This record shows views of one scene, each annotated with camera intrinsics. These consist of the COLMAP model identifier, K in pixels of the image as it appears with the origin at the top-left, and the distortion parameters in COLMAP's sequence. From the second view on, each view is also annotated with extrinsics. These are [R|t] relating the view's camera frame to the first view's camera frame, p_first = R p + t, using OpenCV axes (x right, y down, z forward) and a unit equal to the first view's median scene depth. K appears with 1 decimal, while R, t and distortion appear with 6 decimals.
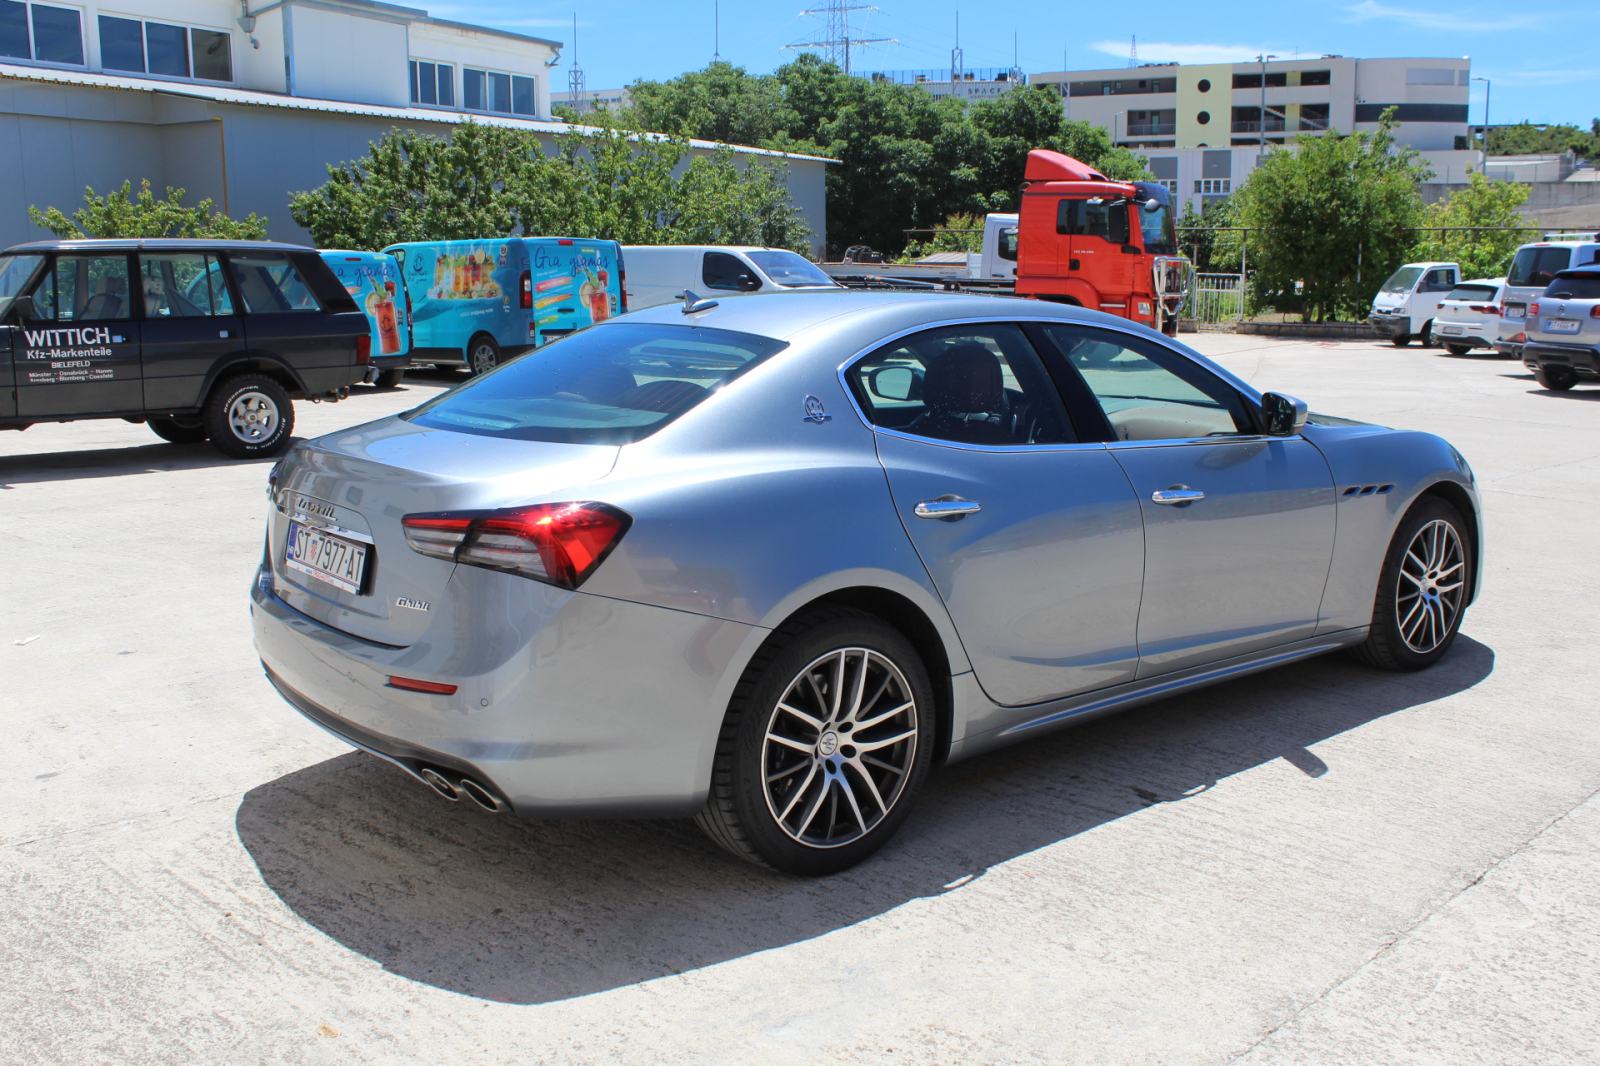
lens RADIAL K [[1509.6, 0, 802.5], [0, 1509.6, 526.8], [0, 0, 1]] dist [-0.095188, 0.000000]
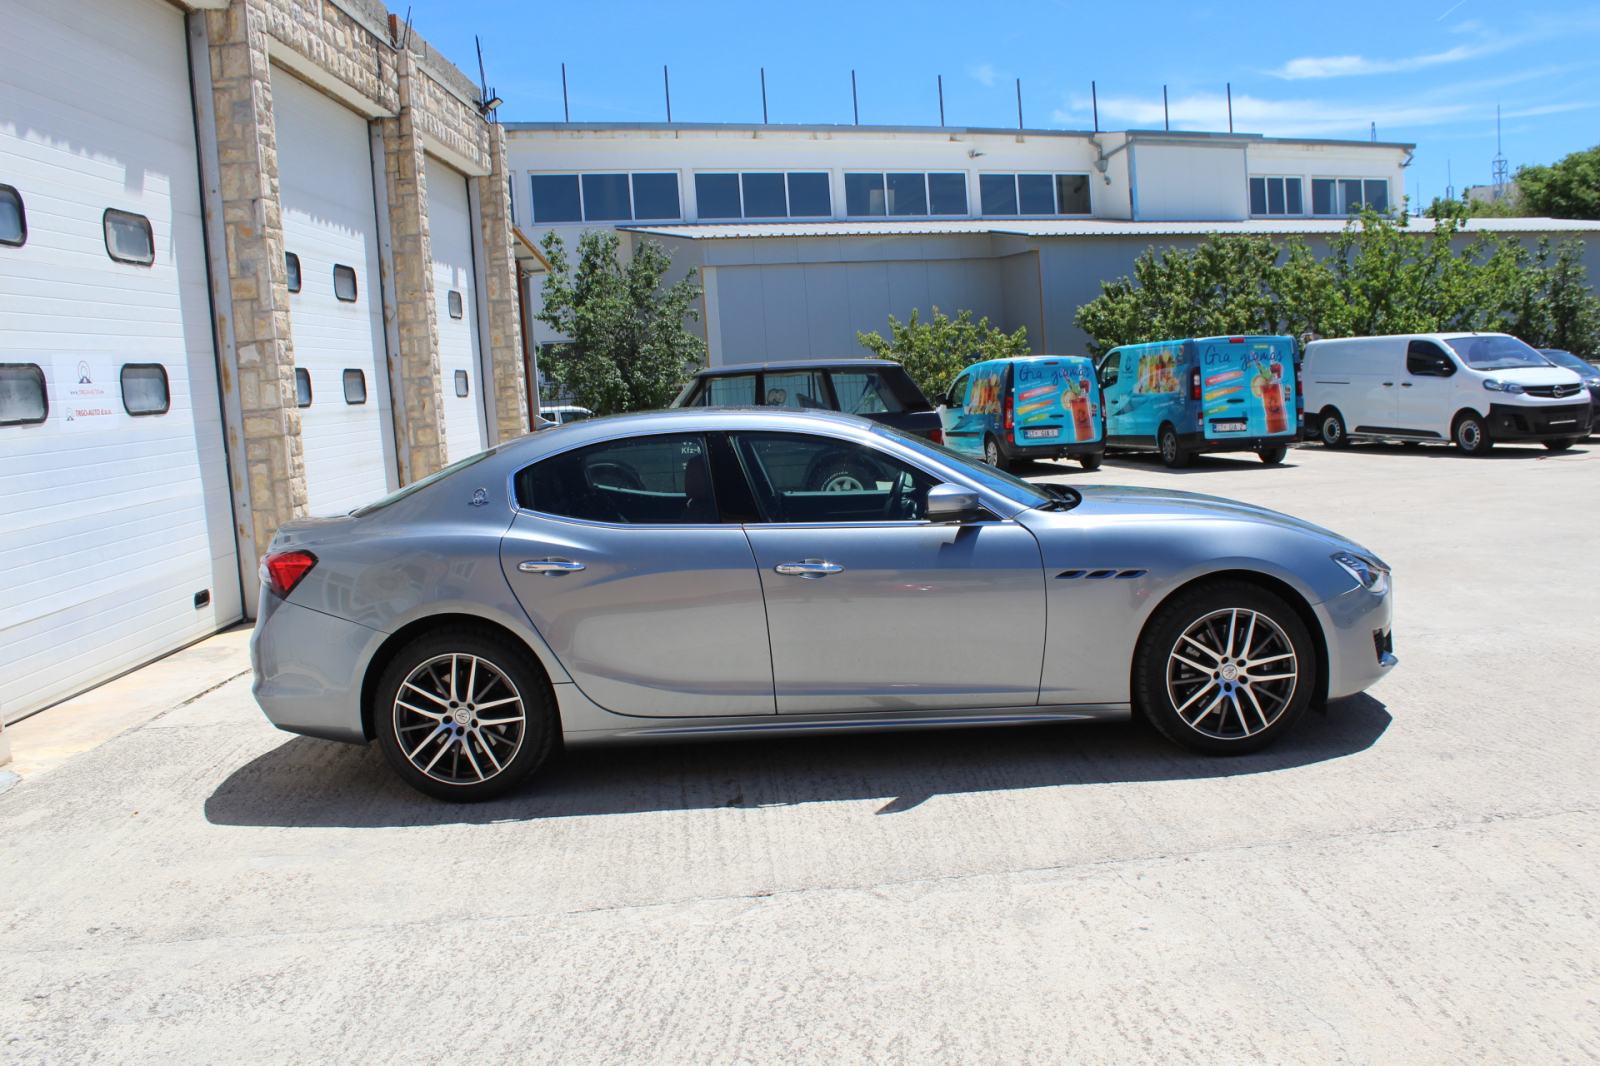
lens RADIAL K [[1362.4, 0, 800.6], [0, 1362.4, 519.8], [0, 0, 1]] dist [-0.163997, 0.150939]
pose [[0.771575, 0.019472, -0.635840, 0.232210], [-0.052596, 0.998062, -0.033259, -0.005547], [0.633960, 0.059105, 0.771104, 0.031987]]
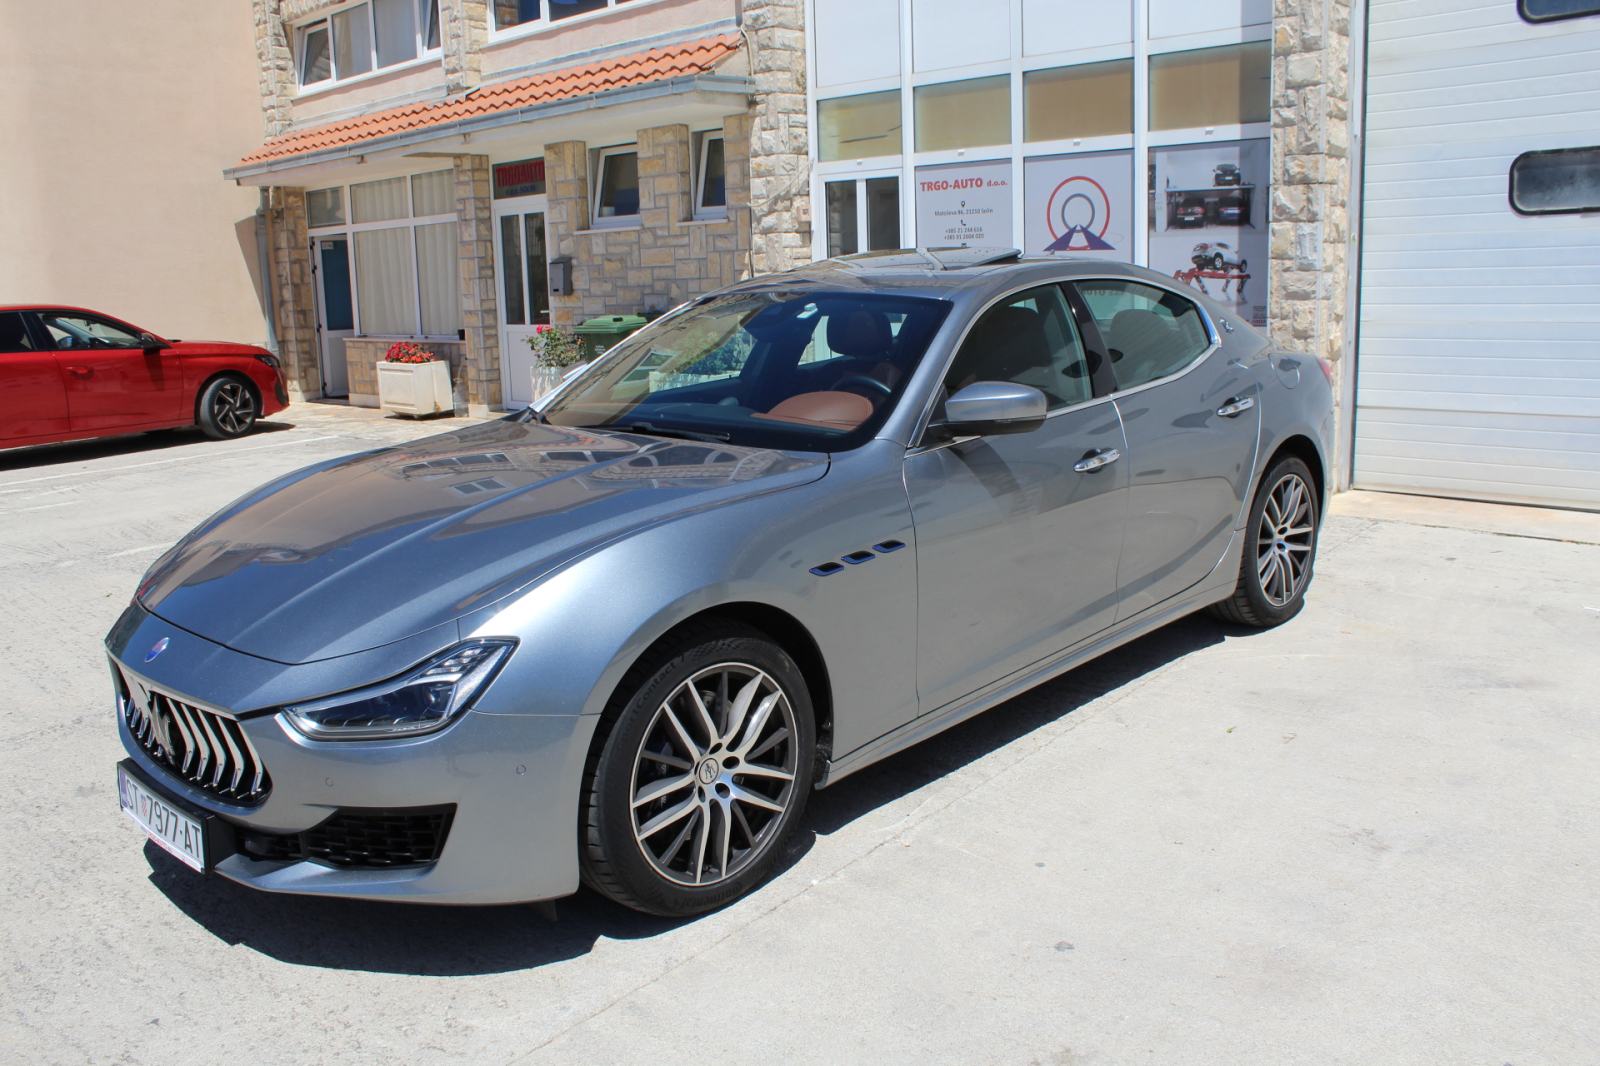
lens RADIAL K [[1333.0, 0, 806.4], [0, 1333.0, 518.4], [0, 0, 1]] dist [-0.166052, 0.146861]
pose [[-0.990913, 0.062548, -0.119079, 0.071848], [0.015504, 0.932514, 0.360801, -0.086495], [0.133610, 0.355676, -0.925010, 0.512287]]
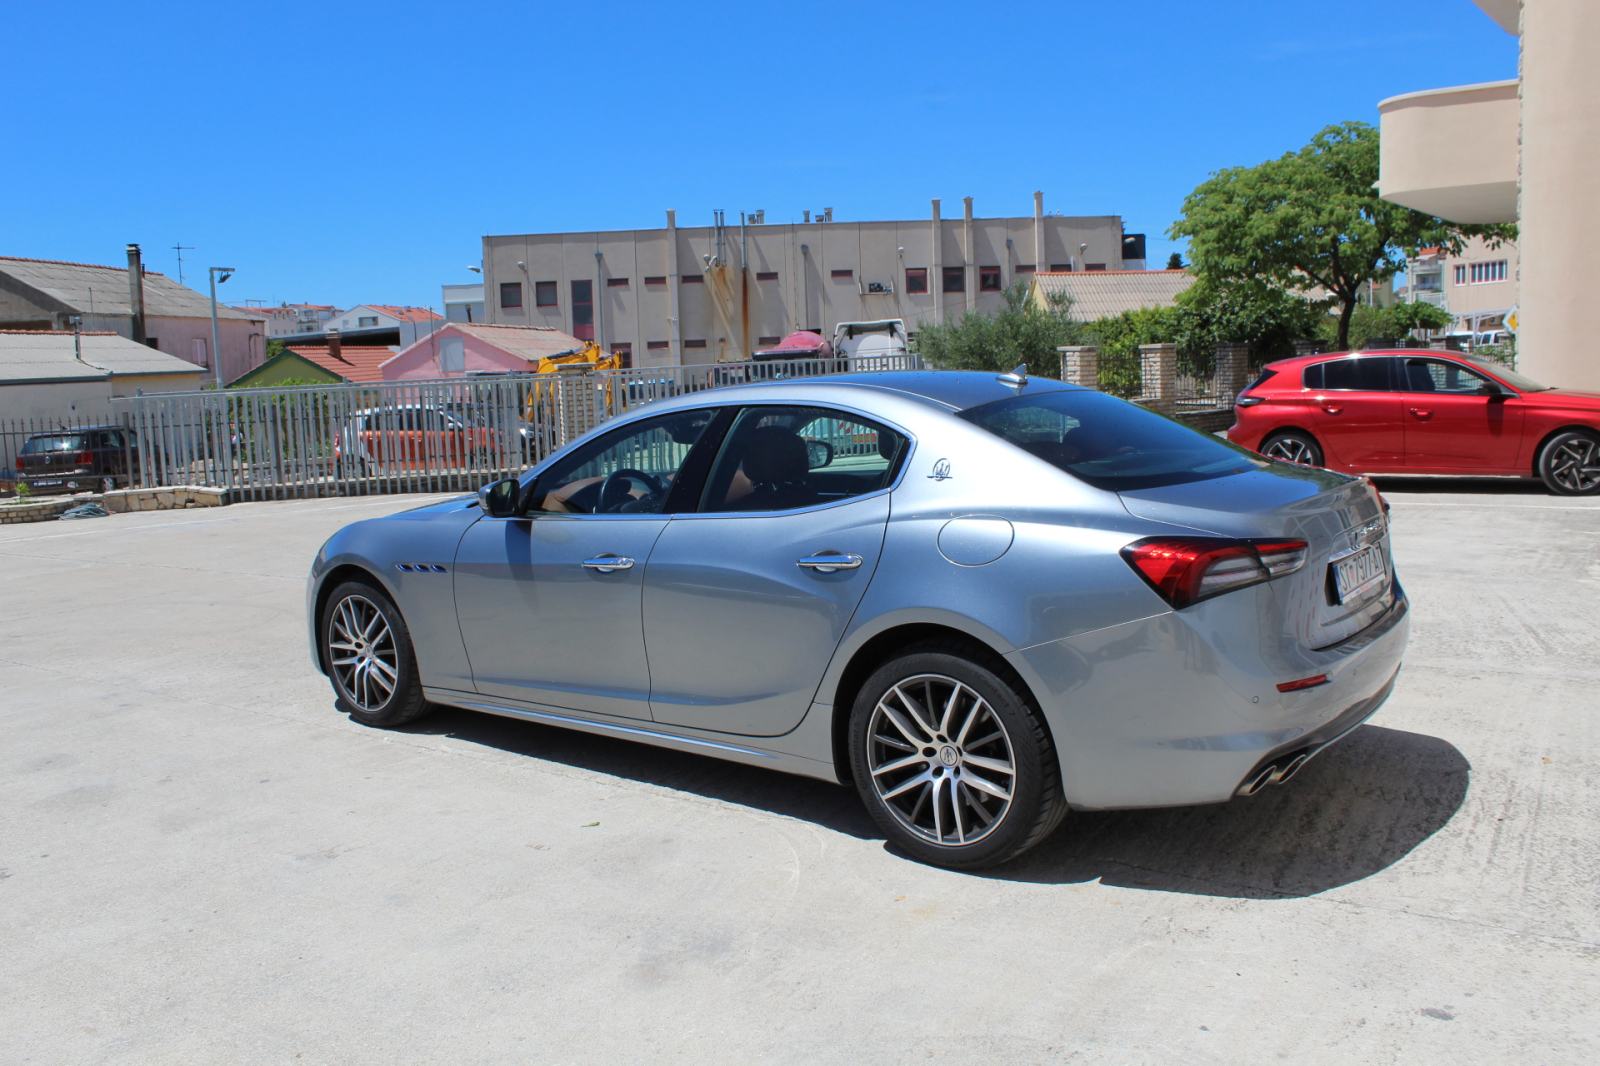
lens RADIAL K [[1333.0, 0, 811.4], [0, 1333.0, 520.2], [0, 0, 1]] dist [-0.166052, 0.146861]
pose [[-0.224847, -0.106031, 0.968608, -0.248700], [0.212038, 0.964915, 0.154848, -0.055596], [-0.951043, 0.240199, -0.194476, 0.327774]]
